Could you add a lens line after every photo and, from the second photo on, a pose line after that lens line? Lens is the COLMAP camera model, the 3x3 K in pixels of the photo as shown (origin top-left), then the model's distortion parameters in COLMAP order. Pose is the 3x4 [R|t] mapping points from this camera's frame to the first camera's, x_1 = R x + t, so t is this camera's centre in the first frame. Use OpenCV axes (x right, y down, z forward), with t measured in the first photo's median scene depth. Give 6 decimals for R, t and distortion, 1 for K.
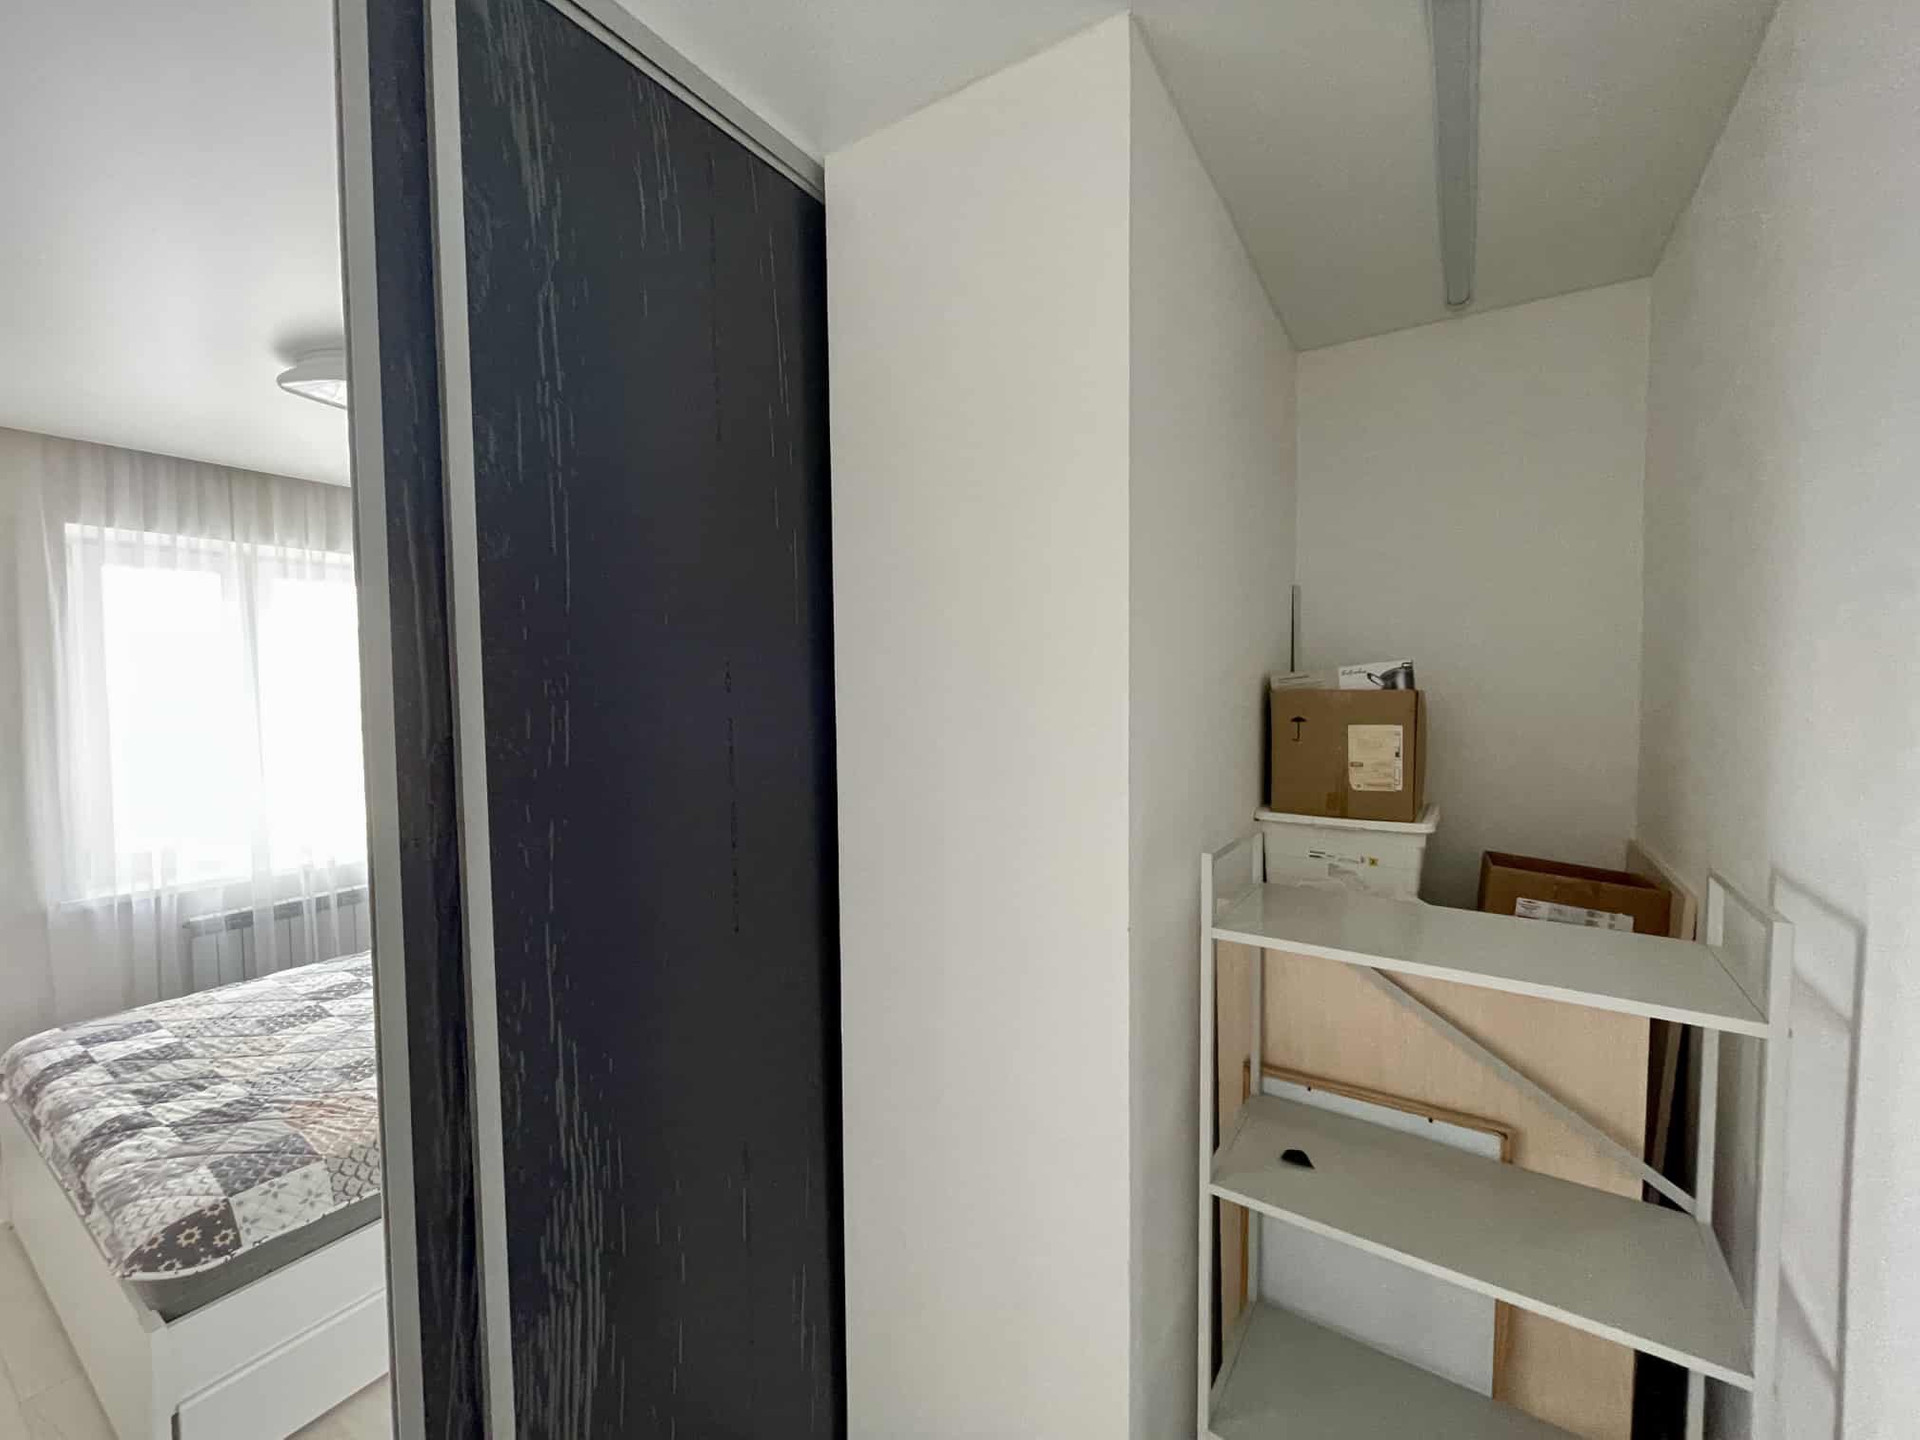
lens RADIAL K [[791.8, 0, 954.8], [0, 791.8, 716.4], [0, 0, 1]] dist [-0.001335, 0.000878]
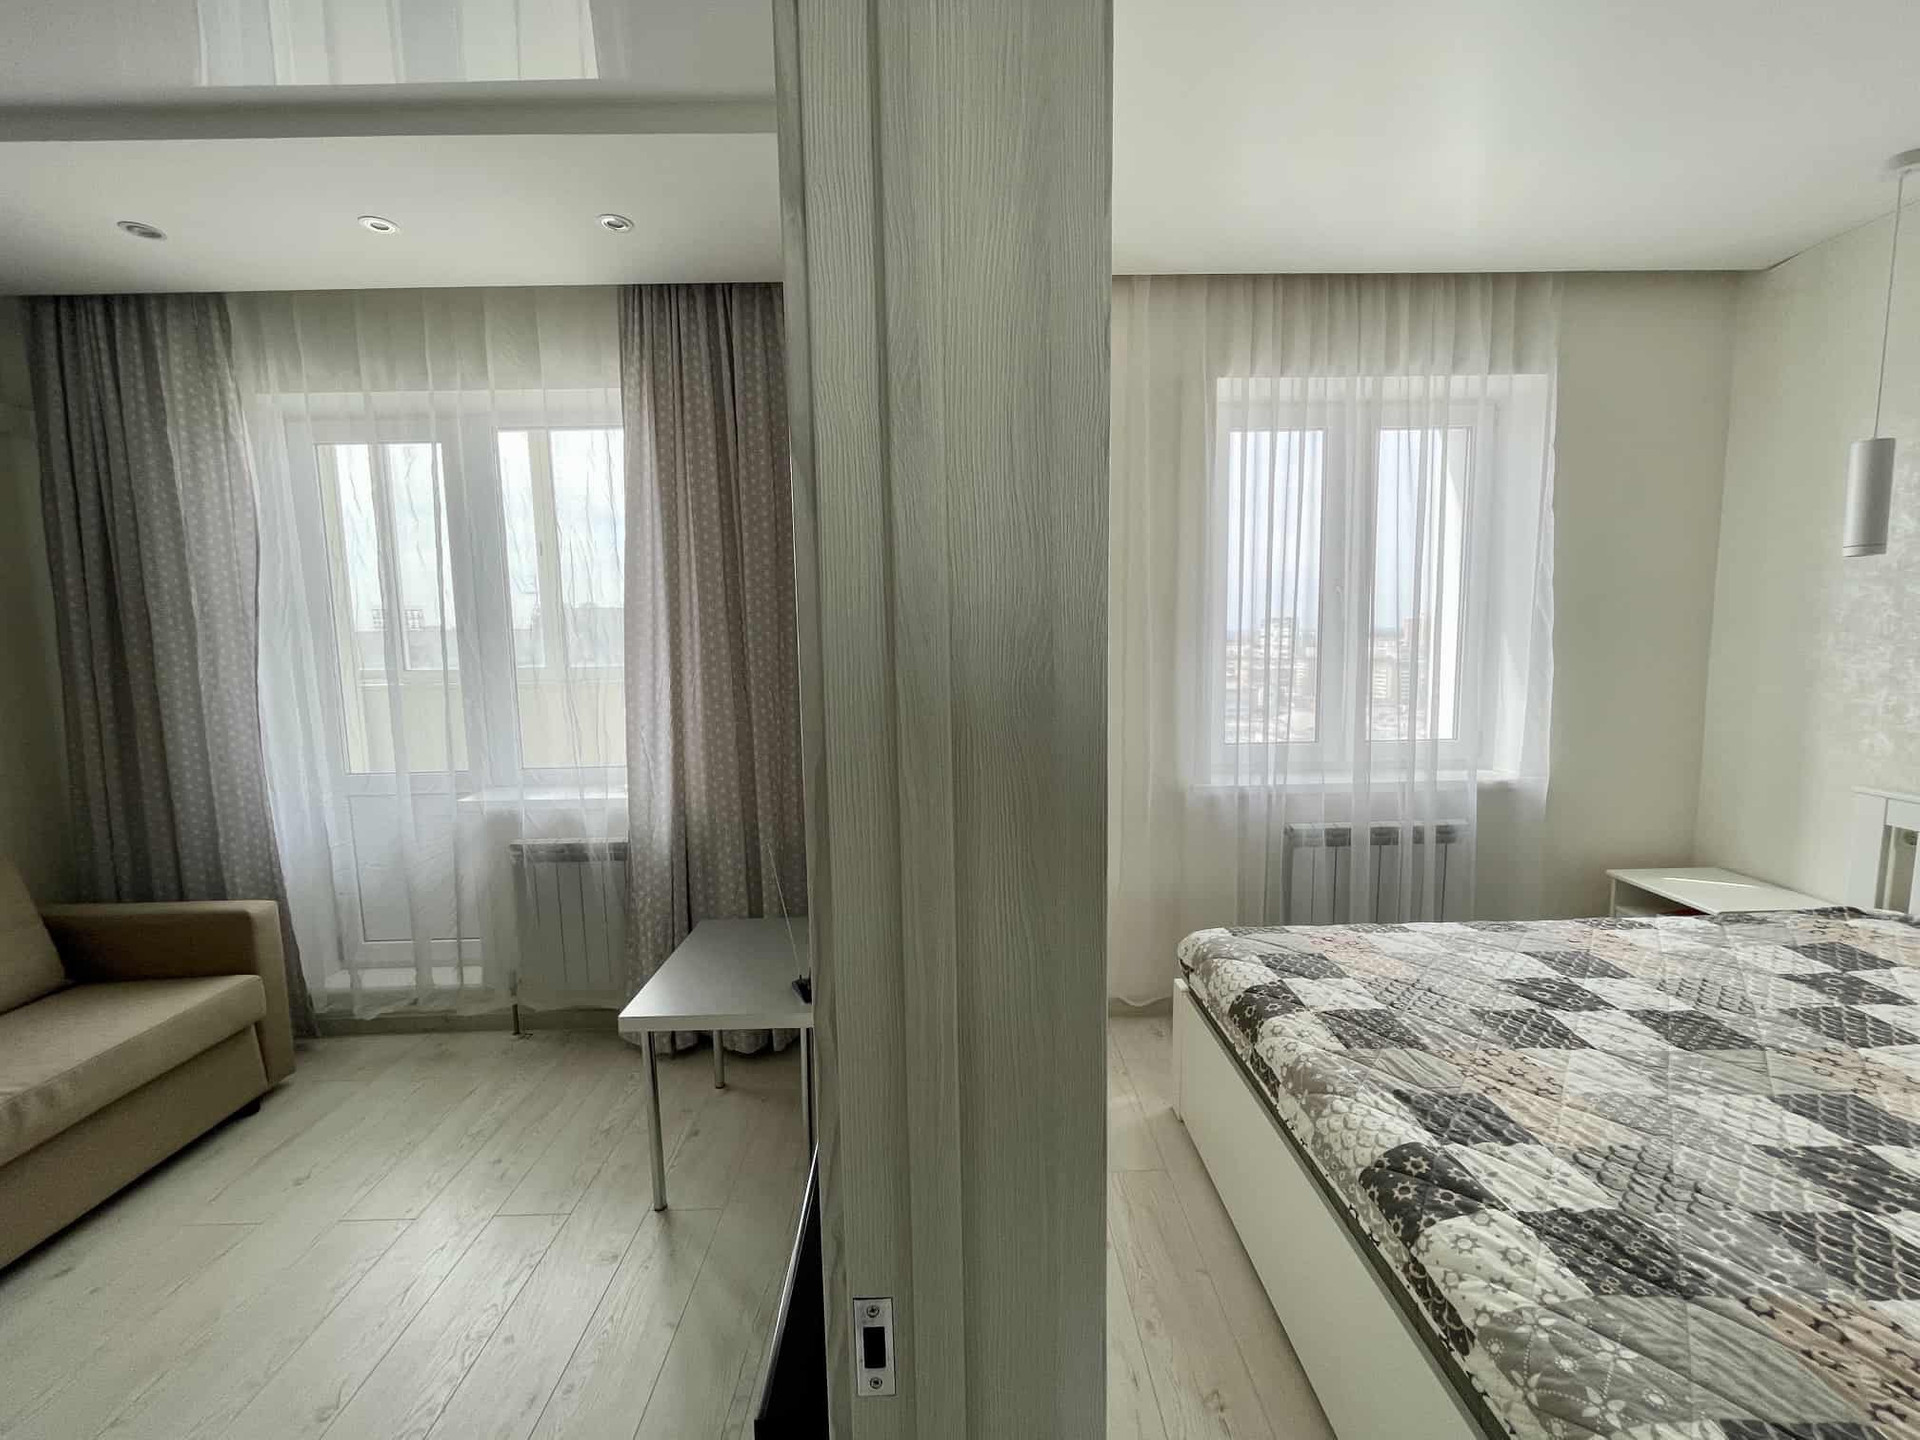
lens RADIAL K [[791.8, 0, 951.5], [0, 791.8, 710.0], [0, 0, 1]] dist [-0.001335, 0.000878]
pose [[0.558731, 0.088797, -0.824581, -0.625272], [-0.026513, 0.995656, 0.089254, 0.081970], [0.828925, -0.028007, 0.558658, 0.269587]]
